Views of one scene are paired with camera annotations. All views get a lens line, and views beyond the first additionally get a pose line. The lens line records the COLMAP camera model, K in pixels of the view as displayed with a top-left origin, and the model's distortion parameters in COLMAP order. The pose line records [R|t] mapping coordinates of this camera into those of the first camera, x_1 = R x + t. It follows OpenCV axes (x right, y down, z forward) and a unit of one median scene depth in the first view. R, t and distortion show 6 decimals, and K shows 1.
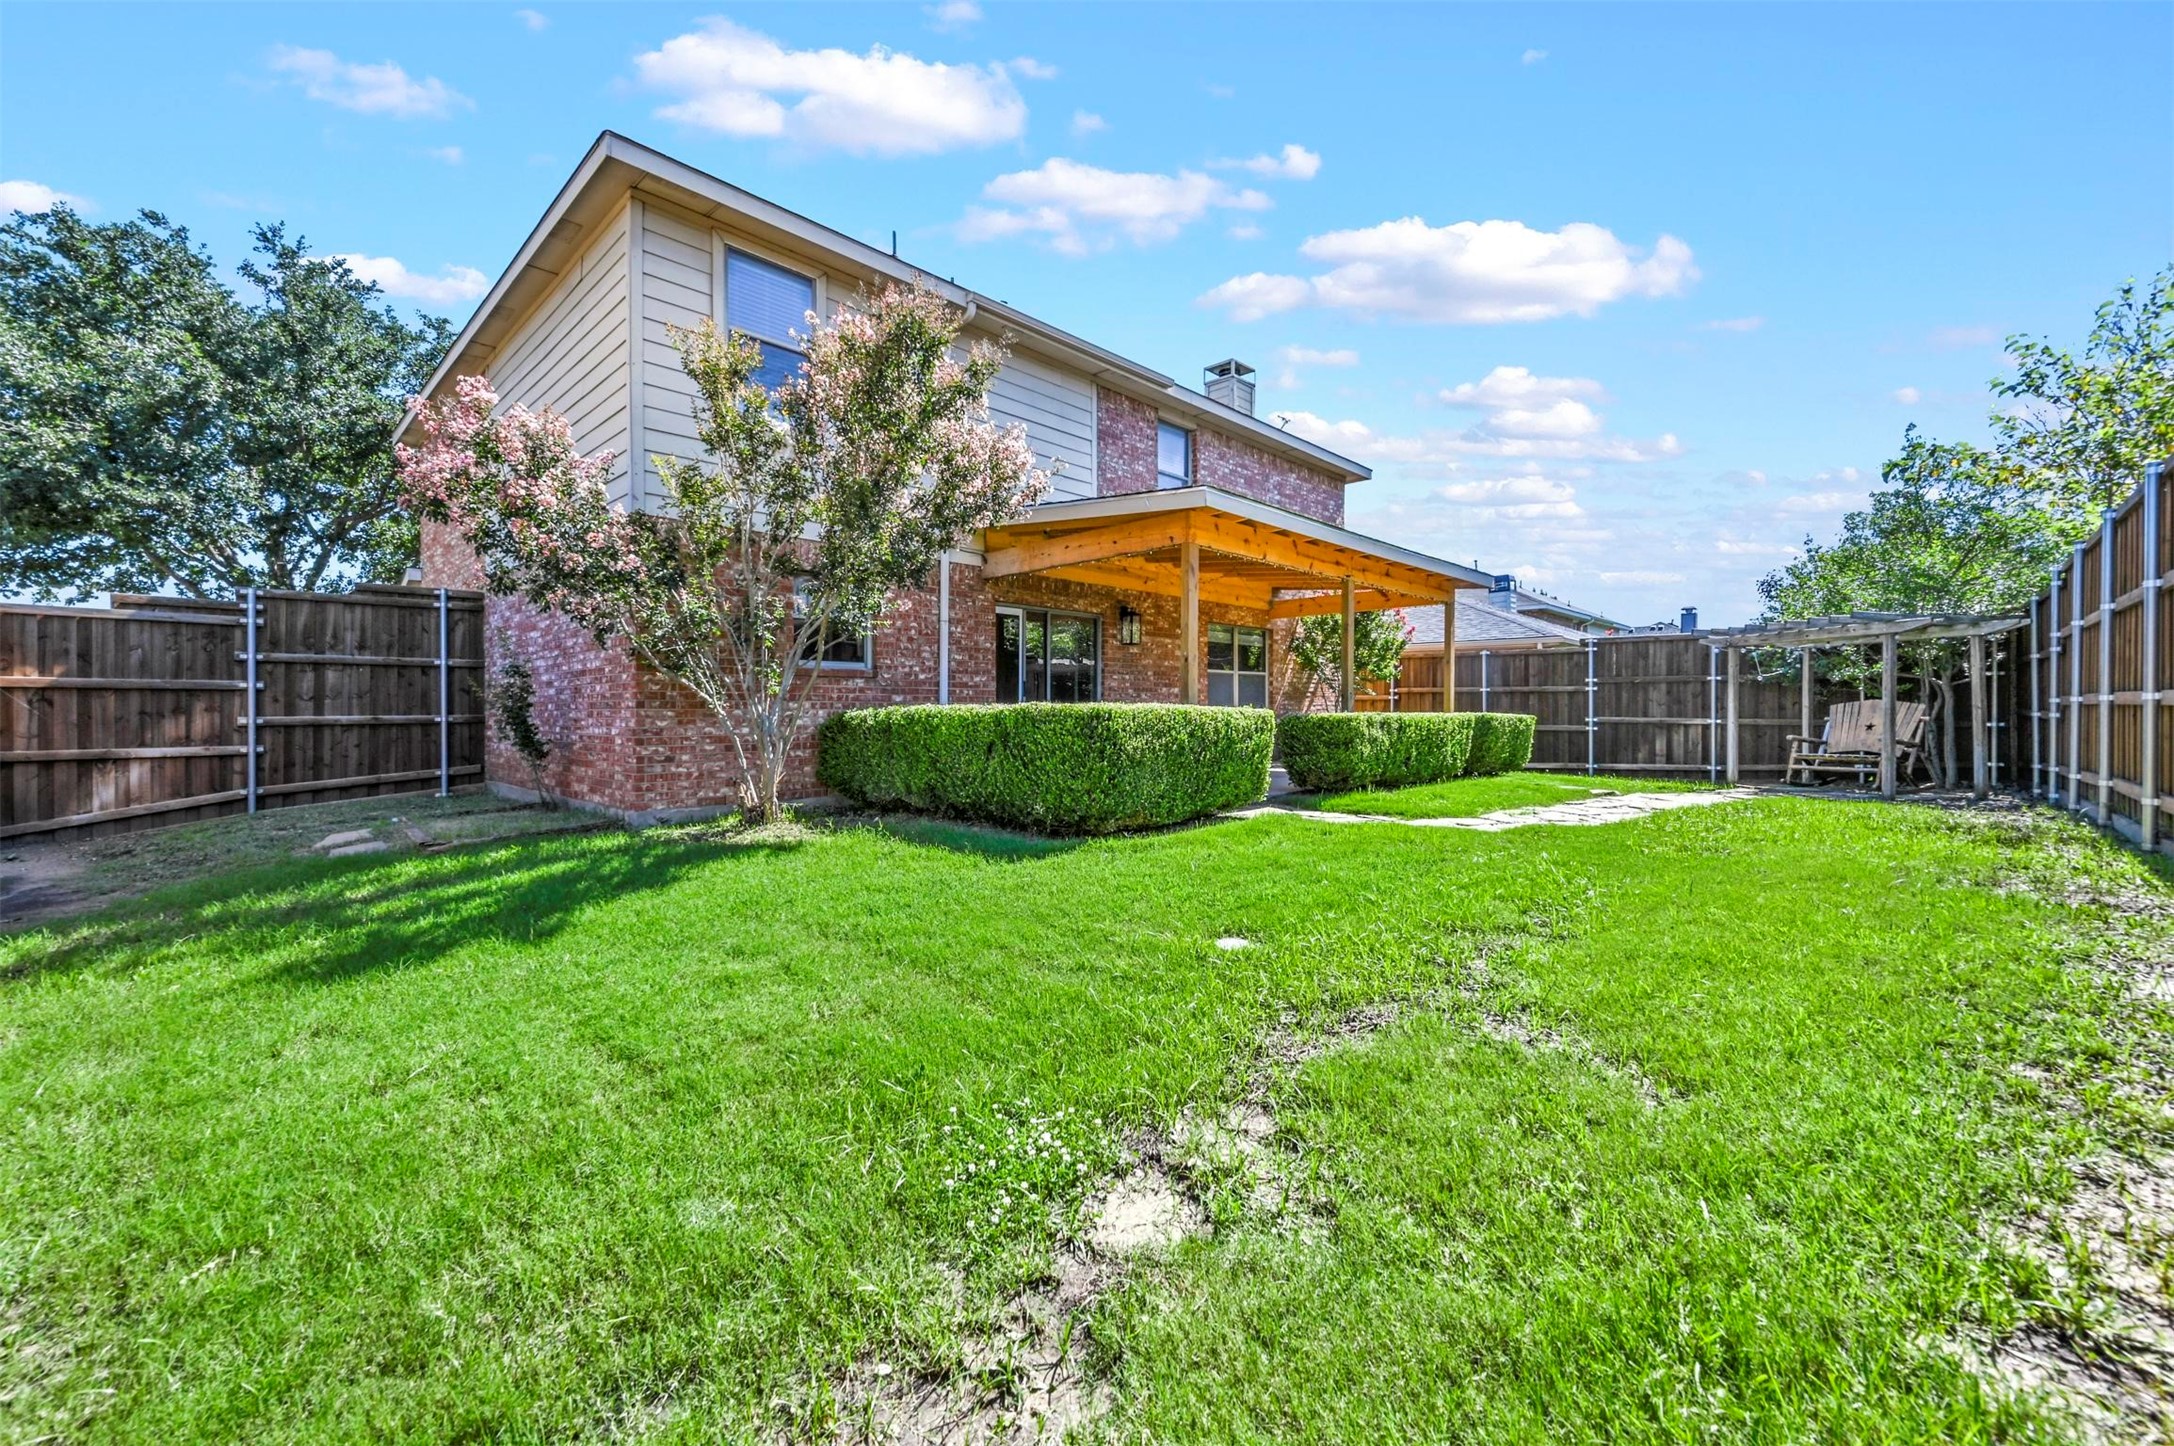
lens RADIAL K [[854.7, 0, 1085.8], [0, 854.7, 713.2], [0, 0, 1]] dist [-0.002954, 0.000760]
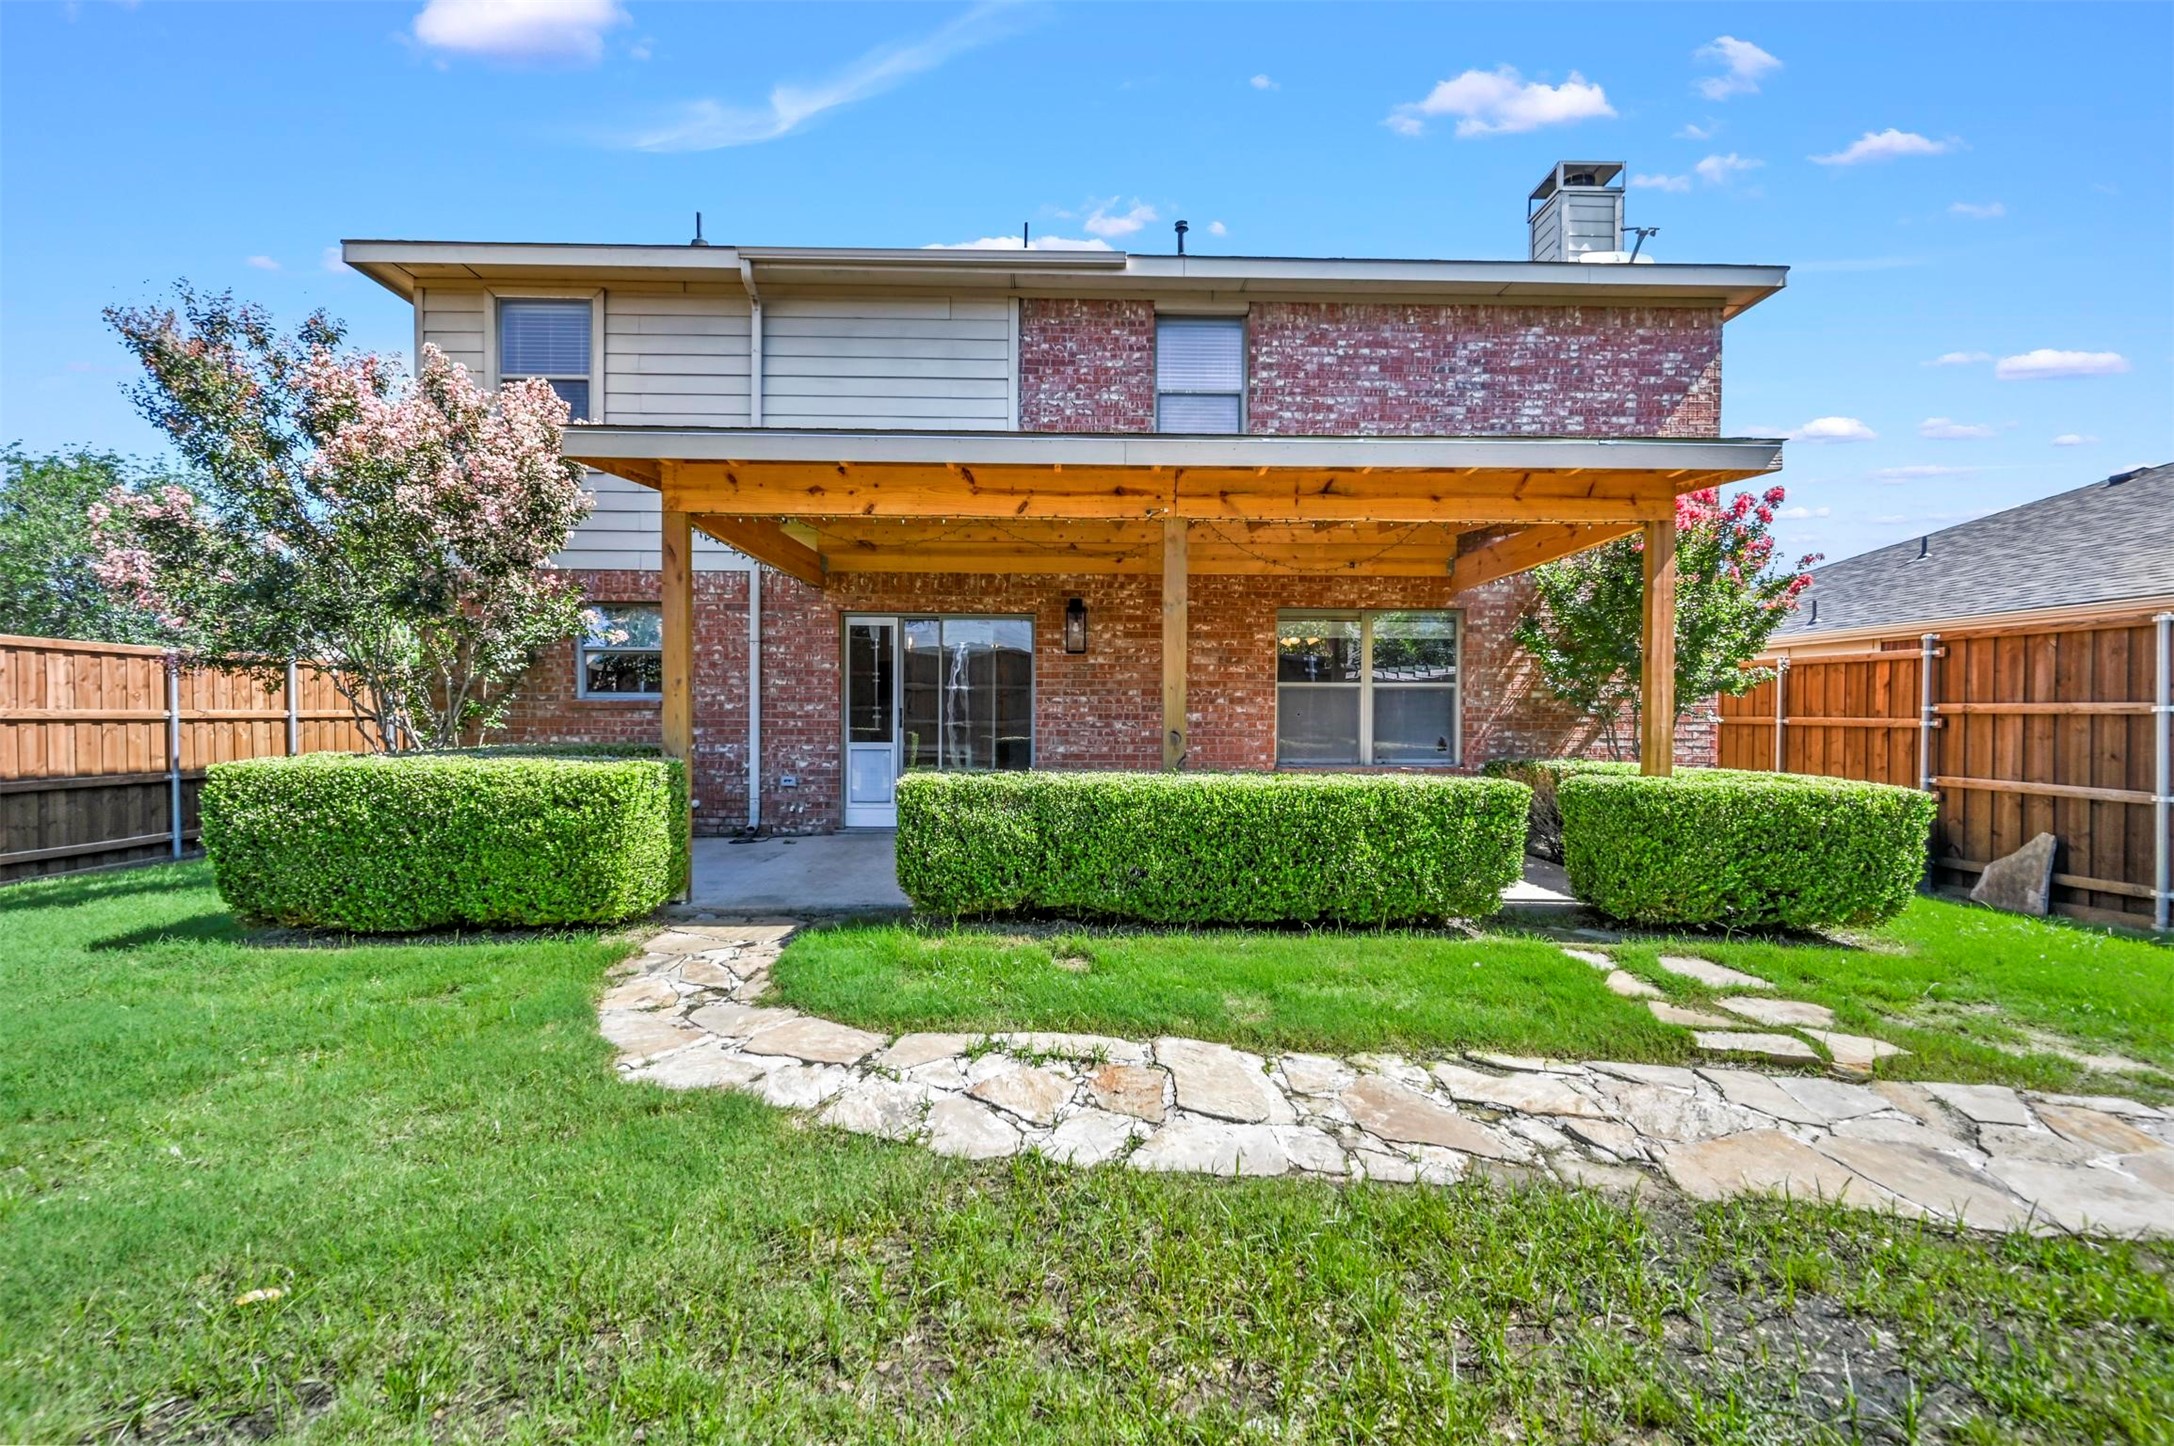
lens RADIAL K [[854.7, 0, 1086.1], [0, 854.7, 727.0], [0, 0, 1]] dist [-0.002954, 0.000760]
pose [[0.716293, 0.011905, -0.697698, 0.623979], [-0.004986, 0.999916, 0.011943, -0.030730], [0.697782, -0.005076, 0.716292, 0.566230]]
